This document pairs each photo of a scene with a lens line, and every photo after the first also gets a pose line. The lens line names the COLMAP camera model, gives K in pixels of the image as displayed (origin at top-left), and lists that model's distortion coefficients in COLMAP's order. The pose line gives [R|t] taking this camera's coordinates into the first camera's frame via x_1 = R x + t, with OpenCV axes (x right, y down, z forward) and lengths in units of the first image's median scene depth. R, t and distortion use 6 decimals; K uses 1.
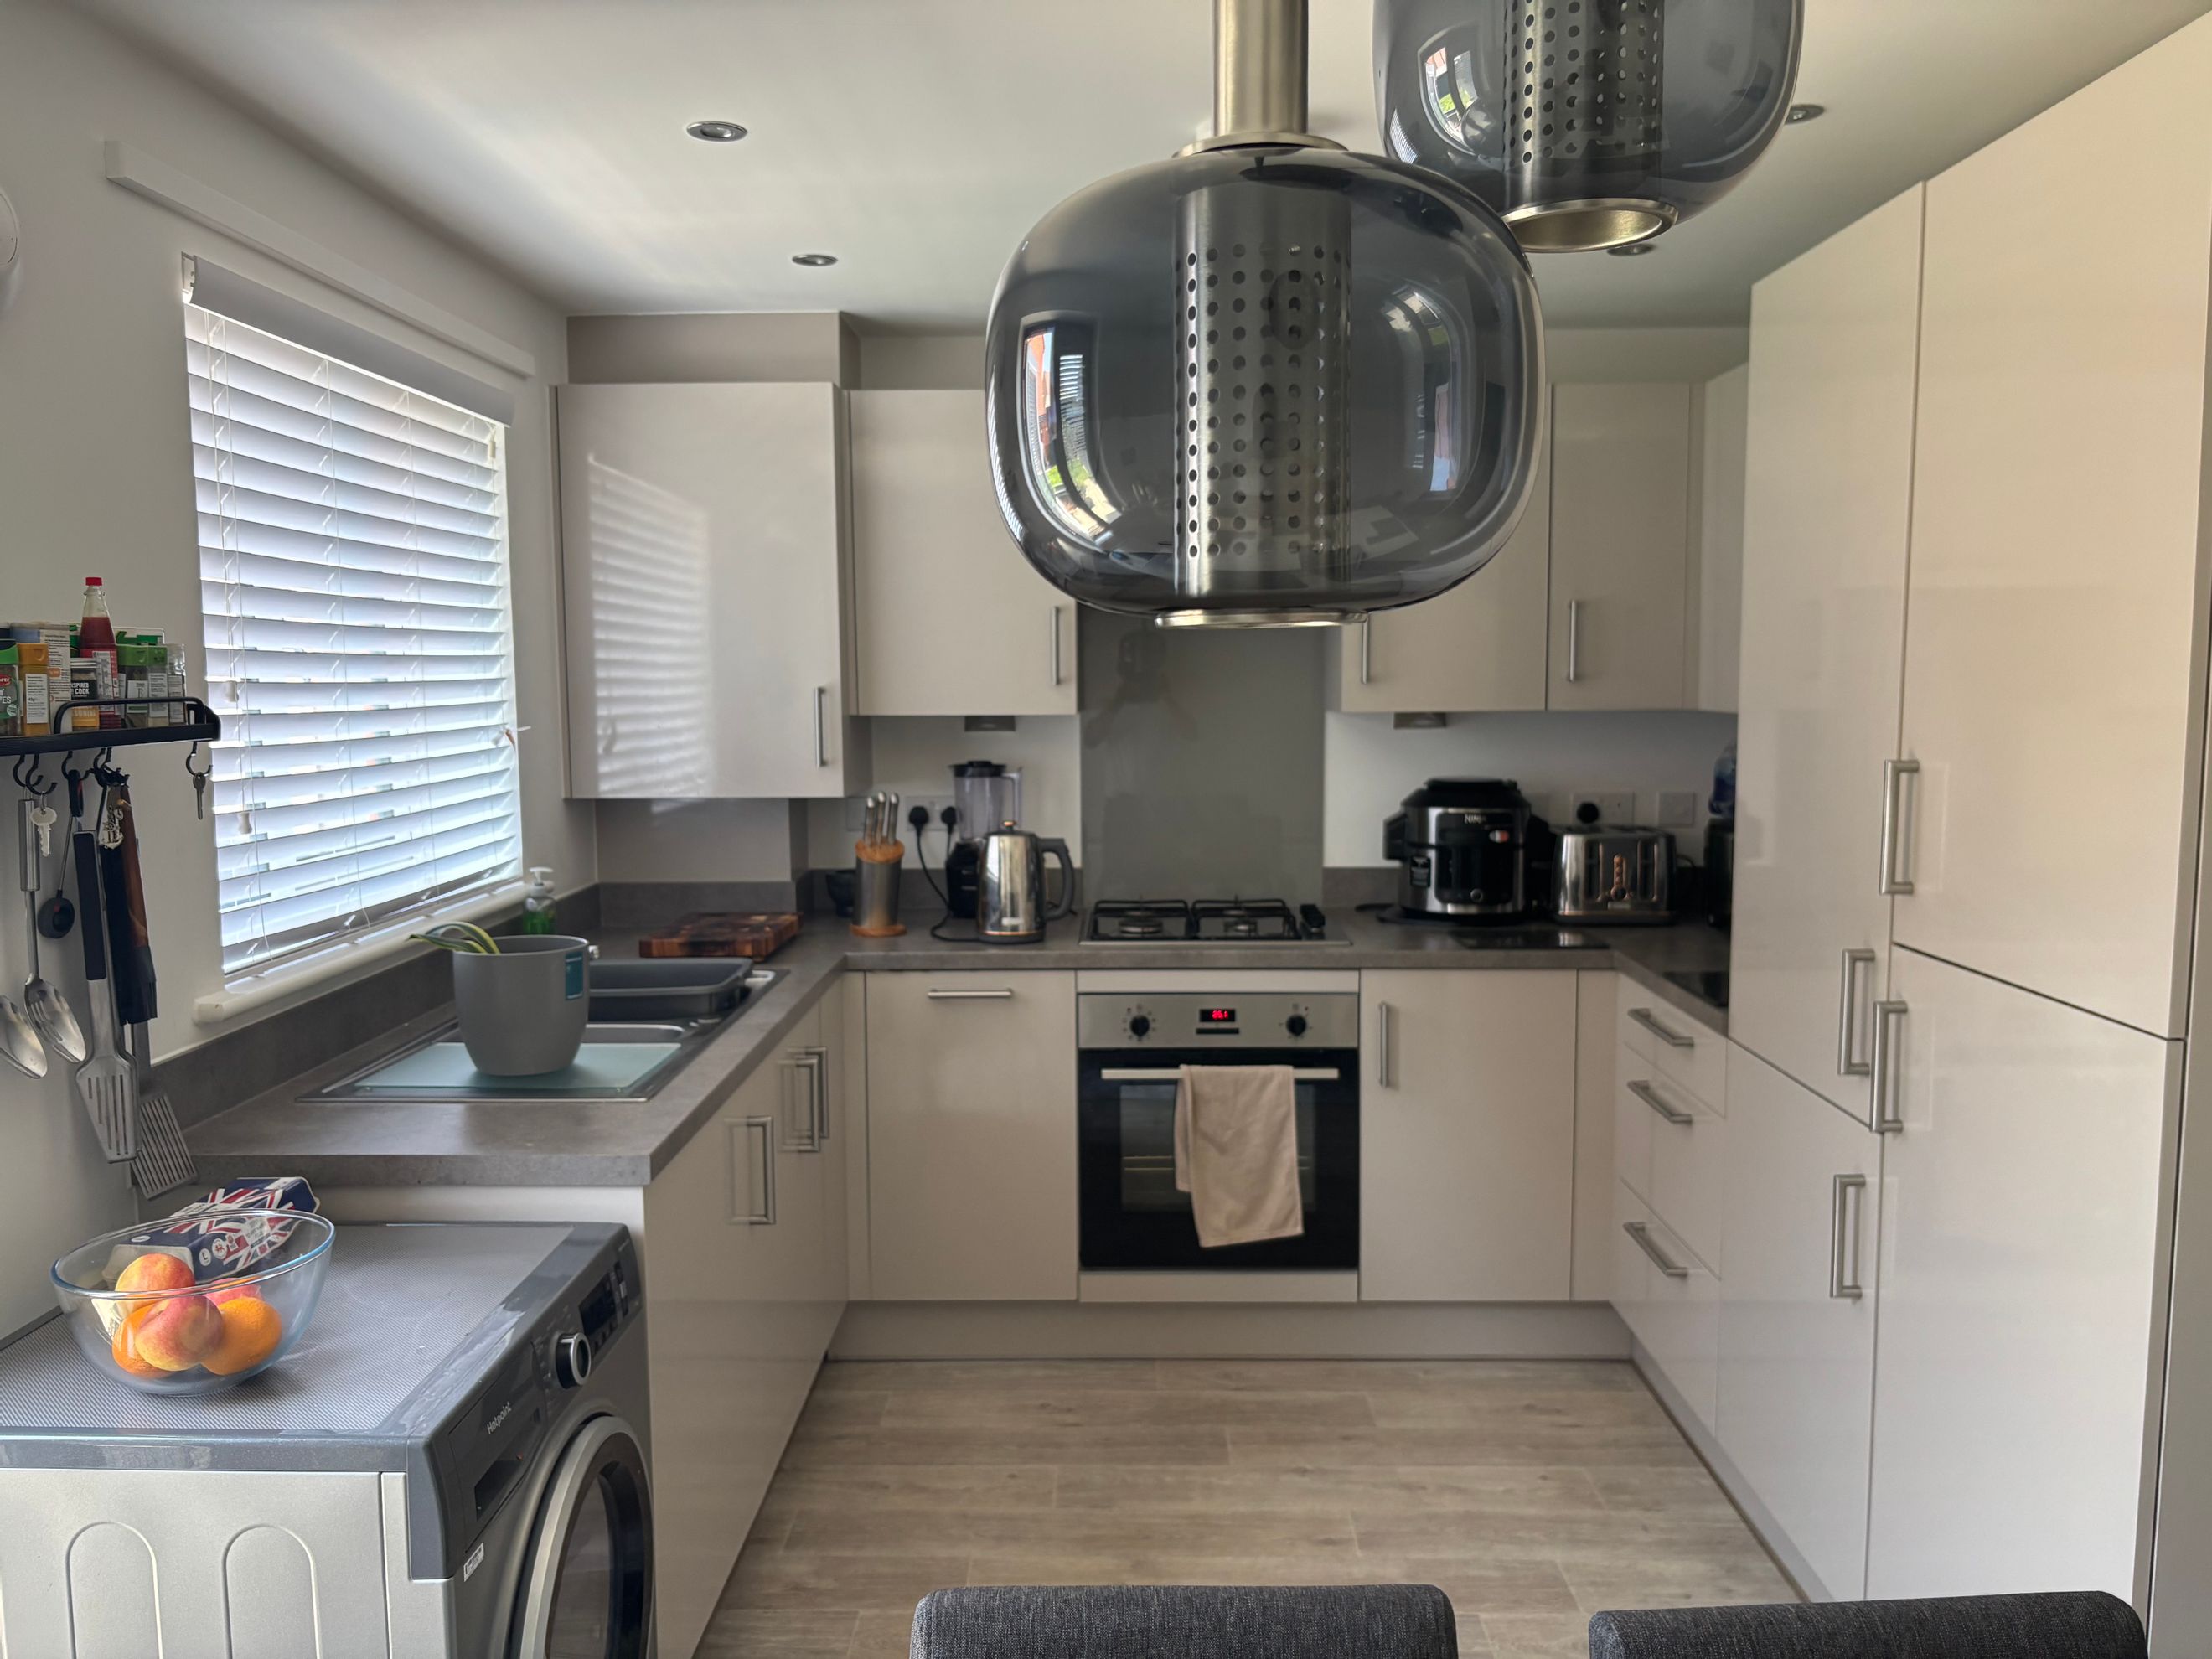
lens RADIAL K [[1690.0, 0, 1106.4], [0, 1690.0, 838.1], [0, 0, 1]] dist [0.062889, -0.080491]
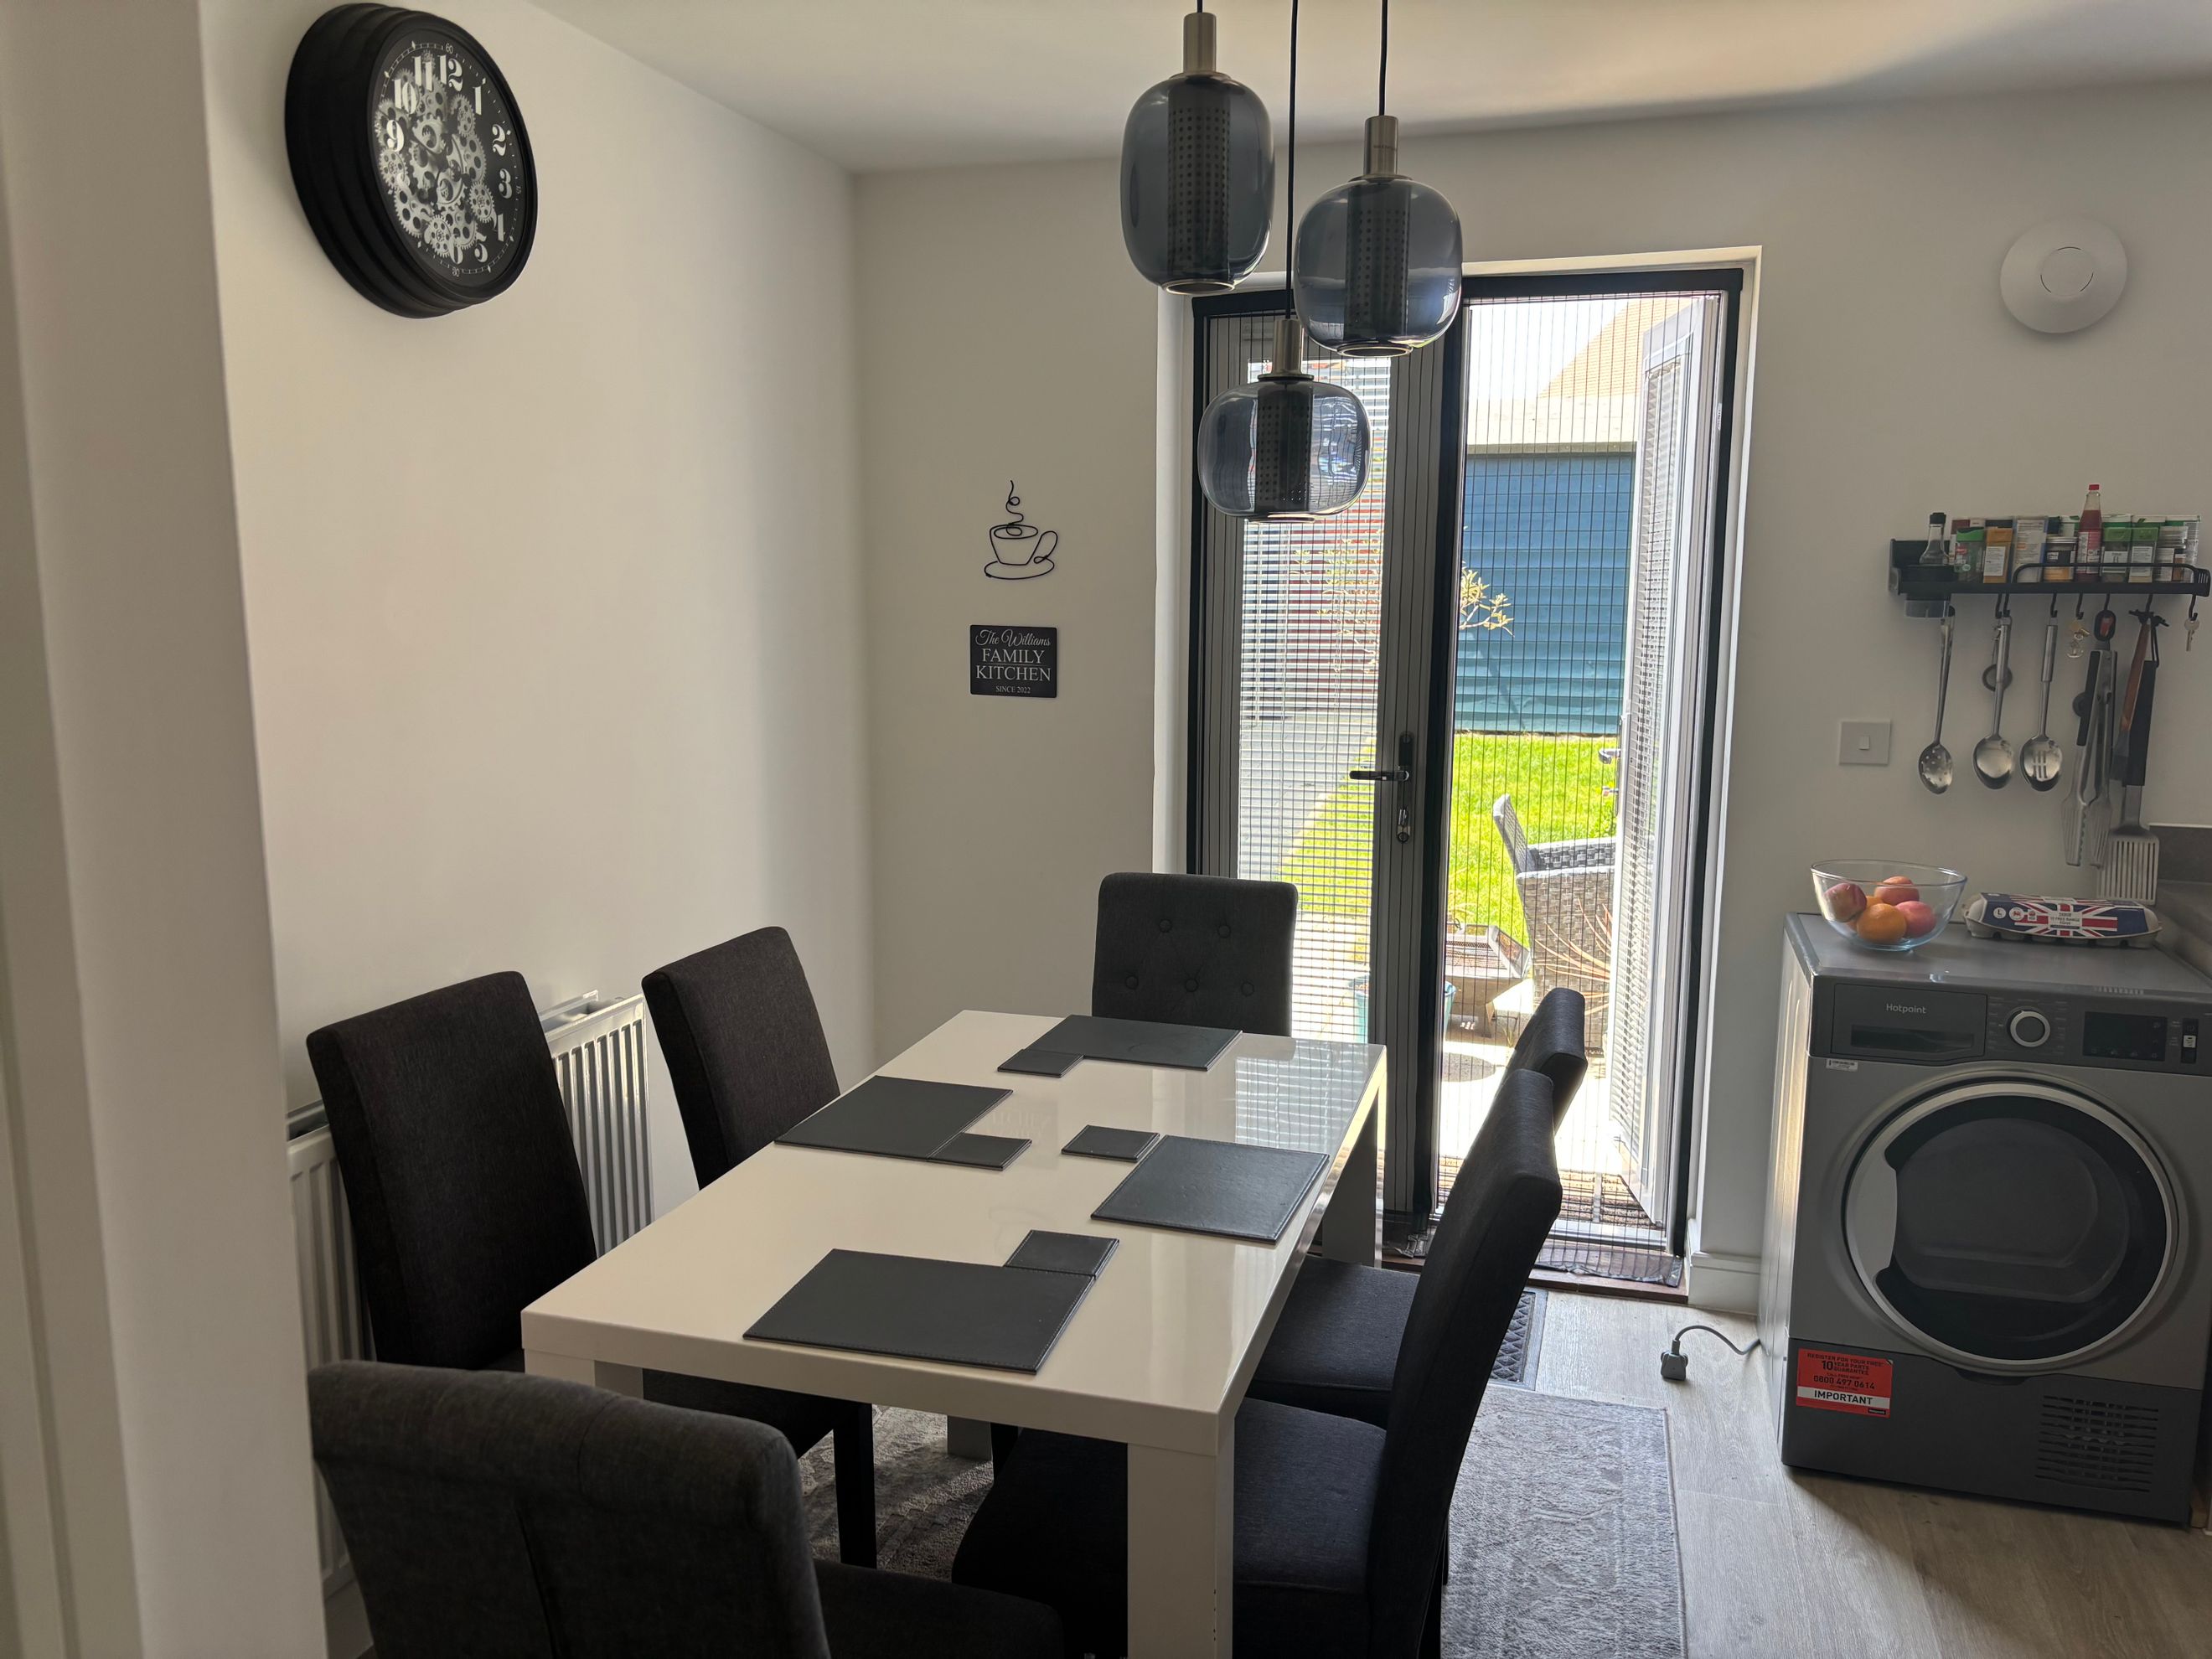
lens RADIAL K [[1690.0, 0, 1104.6], [0, 1690.0, 830.0], [0, 0, 1]] dist [0.062889, -0.080491]
pose [[-0.270667, 0.161409, -0.949045, 1.177859], [-0.102559, 0.975398, 0.195141, -0.056519], [0.957194, 0.150152, -0.247454, 0.565548]]
